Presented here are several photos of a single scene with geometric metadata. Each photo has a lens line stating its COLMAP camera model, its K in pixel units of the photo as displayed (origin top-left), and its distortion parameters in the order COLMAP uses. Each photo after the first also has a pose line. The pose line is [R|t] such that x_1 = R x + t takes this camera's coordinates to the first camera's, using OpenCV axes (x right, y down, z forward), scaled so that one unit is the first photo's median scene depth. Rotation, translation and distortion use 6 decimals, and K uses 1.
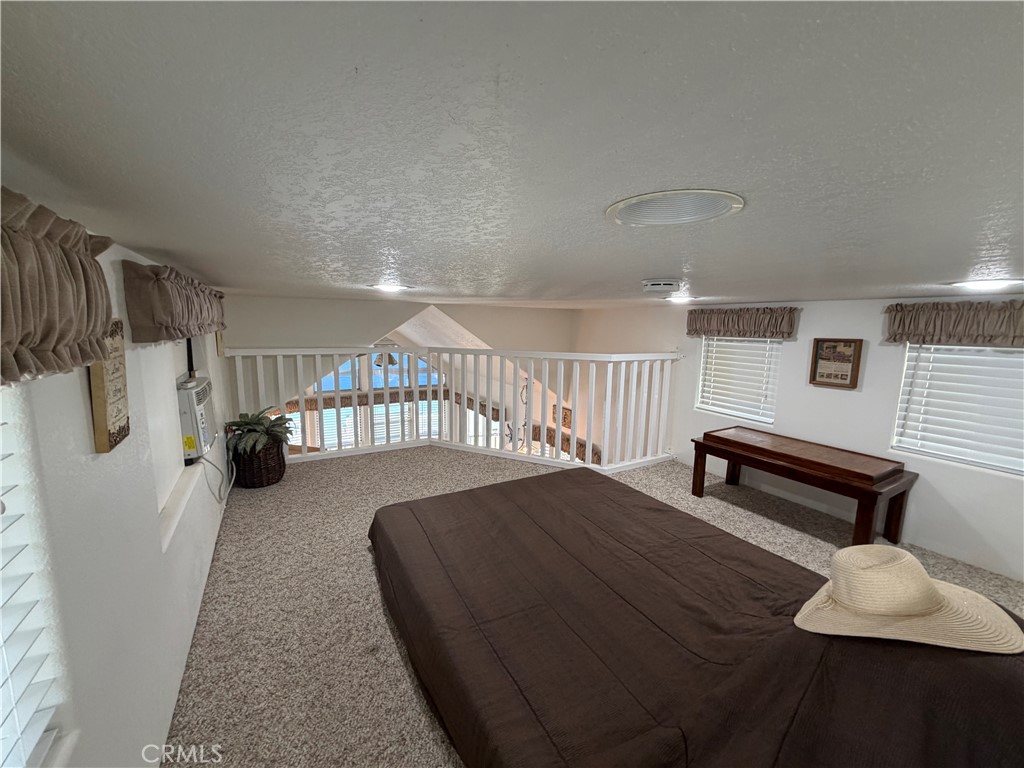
lens RADIAL K [[408.5, 0, 509.3], [0, 408.5, 383.1], [0, 0, 1]] dist [0.001468, 0.000502]
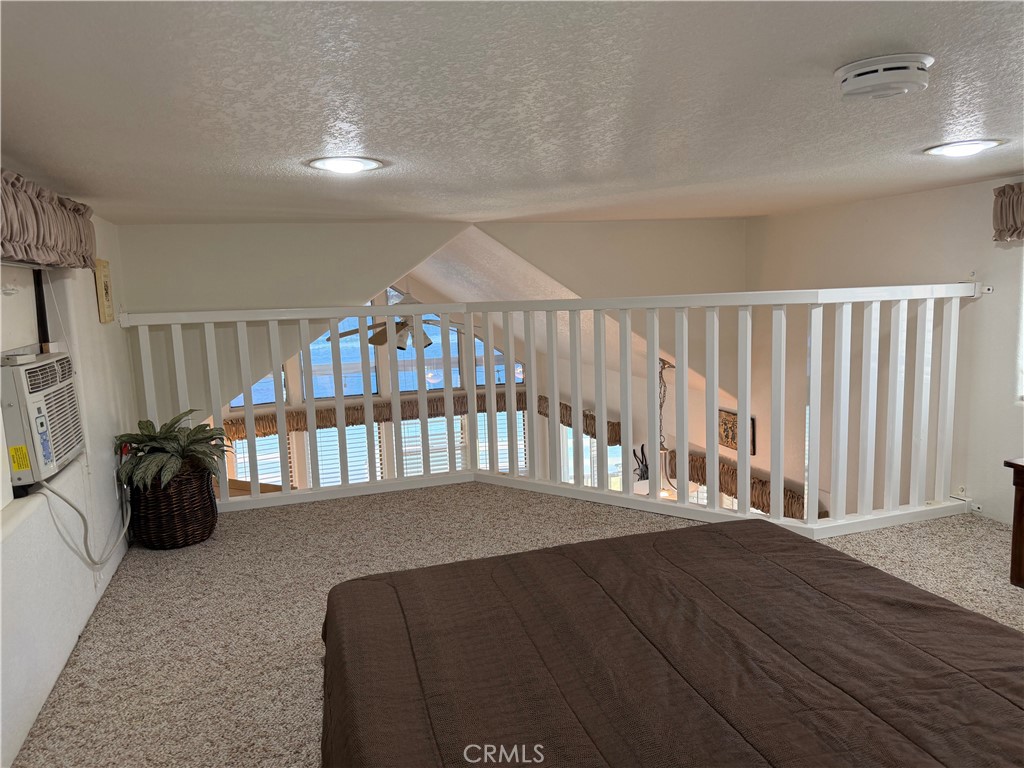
lens RADIAL K [[724.0, 0, 510.0], [0, 724.0, 388.2], [0, 0, 1]] dist [0.048750, -0.058400]
pose [[0.978133, -0.025575, -0.206404, 0.075496], [0.024683, 0.999672, -0.006898, 0.047498], [0.206513, 0.001652, 0.978442, 0.087366]]
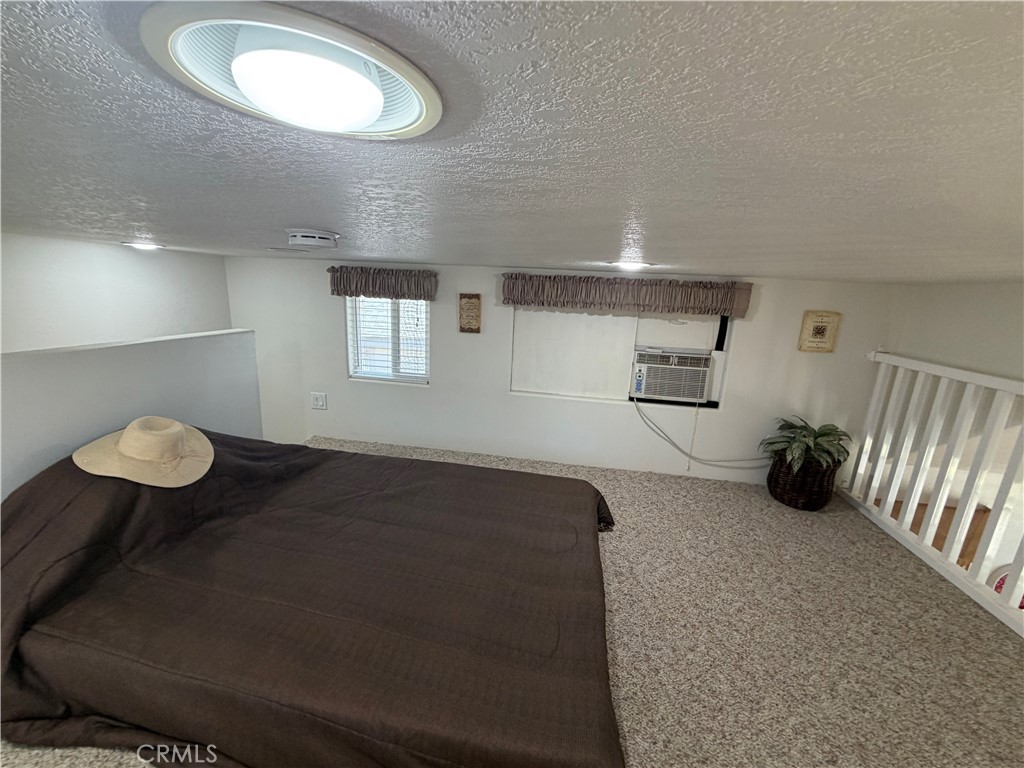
lens RADIAL K [[408.5, 0, 509.3], [0, 408.5, 383.1], [0, 0, 1]] dist [0.001468, 0.000502]
pose [[-0.629647, 0.125378, -0.766698, 0.426331], [-0.173308, 0.939353, 0.295941, -0.150665], [0.757304, 0.319213, -0.569731, 1.000242]]
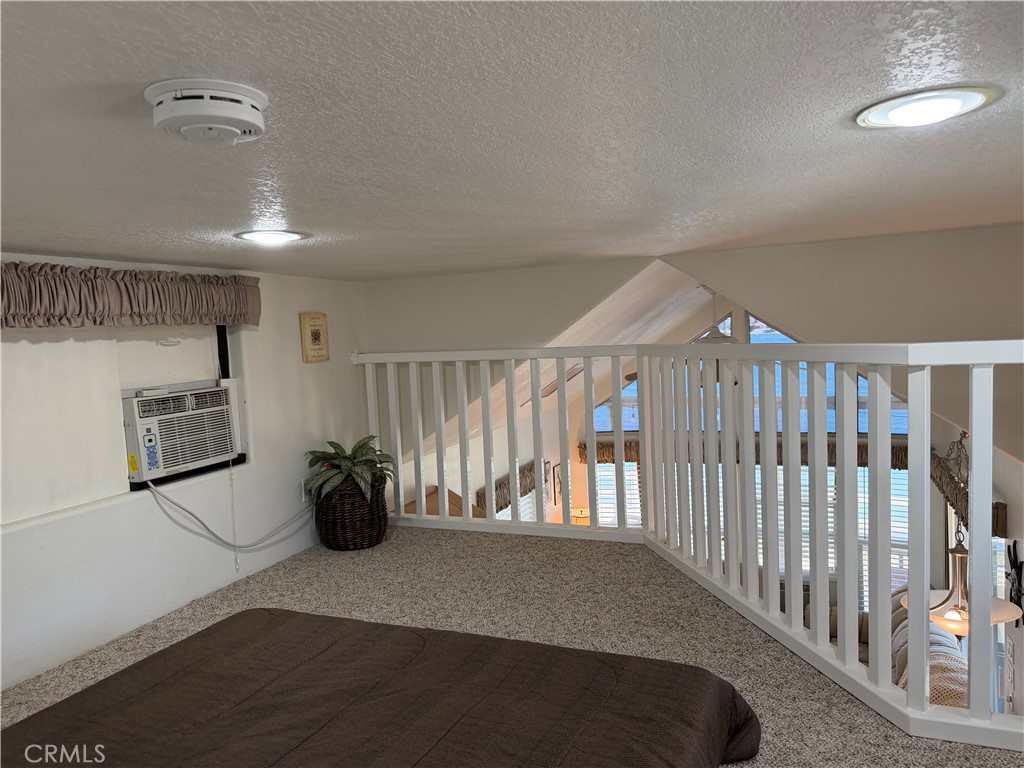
lens RADIAL K [[719.9, 0, 504.7], [0, 719.9, 382.8], [0, 0, 1]] dist [0.099950, -0.153963]
pose [[0.600337, 0.009399, -0.799692, 0.550790], [-0.057059, 0.997886, -0.031106, -0.006882], [0.797709, 0.064304, 0.599604, 0.467902]]
